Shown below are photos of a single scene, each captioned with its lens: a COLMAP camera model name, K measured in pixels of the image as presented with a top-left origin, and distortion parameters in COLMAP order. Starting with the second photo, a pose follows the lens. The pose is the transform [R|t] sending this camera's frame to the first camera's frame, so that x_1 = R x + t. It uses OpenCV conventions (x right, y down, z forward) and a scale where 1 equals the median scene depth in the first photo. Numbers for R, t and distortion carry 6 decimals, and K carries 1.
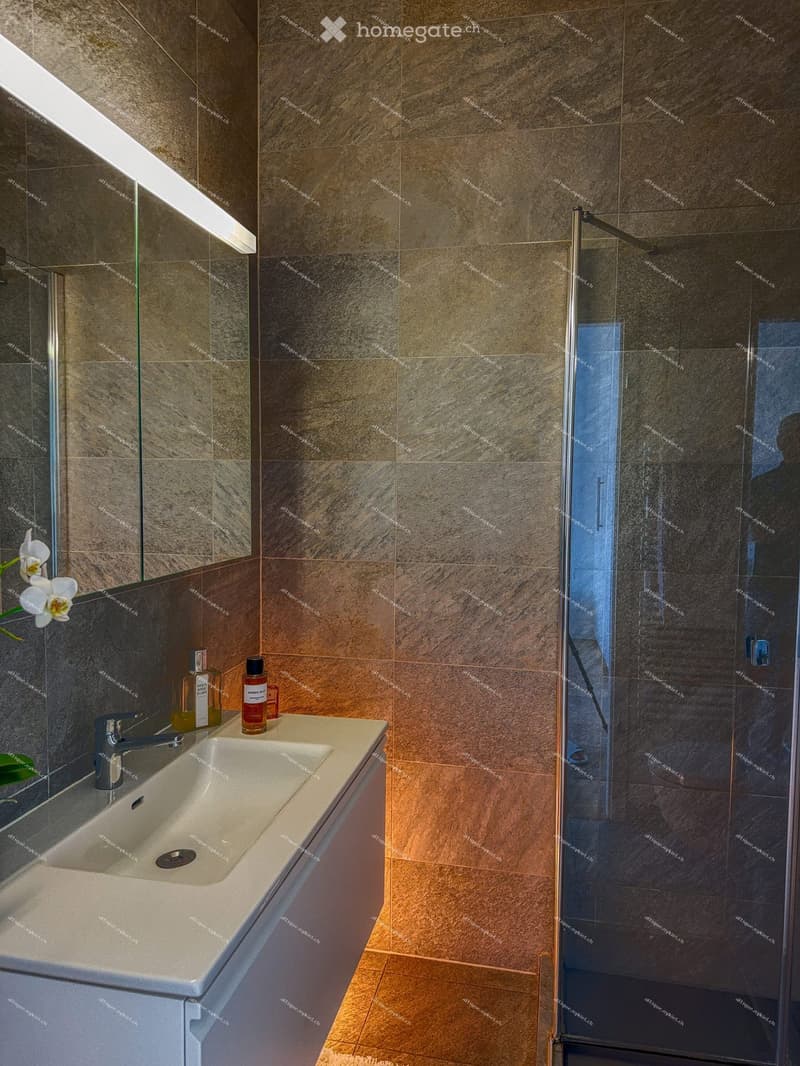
lens RADIAL K [[762.4, 0, 400.0], [0, 762.4, 533.0], [0, 0, 1]] dist [0.100090, -0.132097]
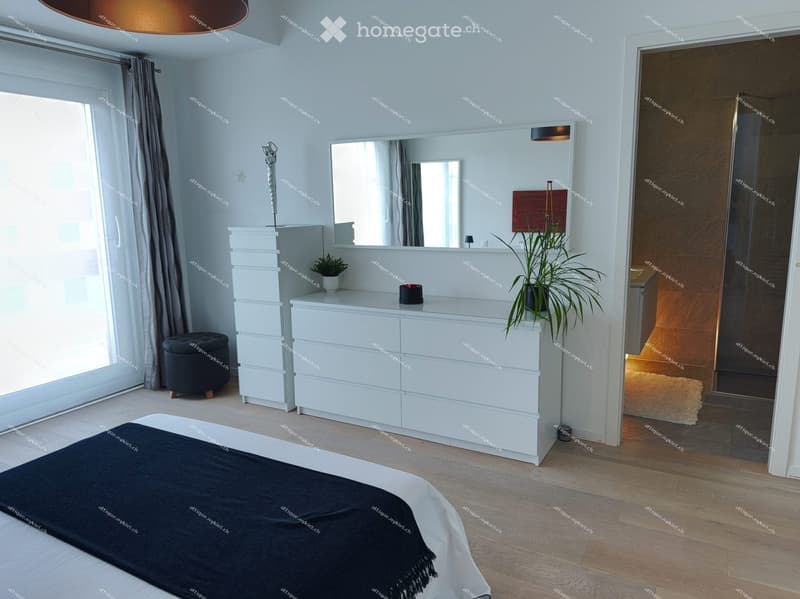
lens RADIAL K [[572.2, 0, 400.0], [0, 572.2, 299.5], [0, 0, 1]] dist [0.100090, -0.132097]
pose [[0.953479, 0.025945, -0.300342, -0.263792], [0.007185, 0.994051, 0.108680, 0.088116], [0.301375, -0.105782, 0.947620, -1.355536]]
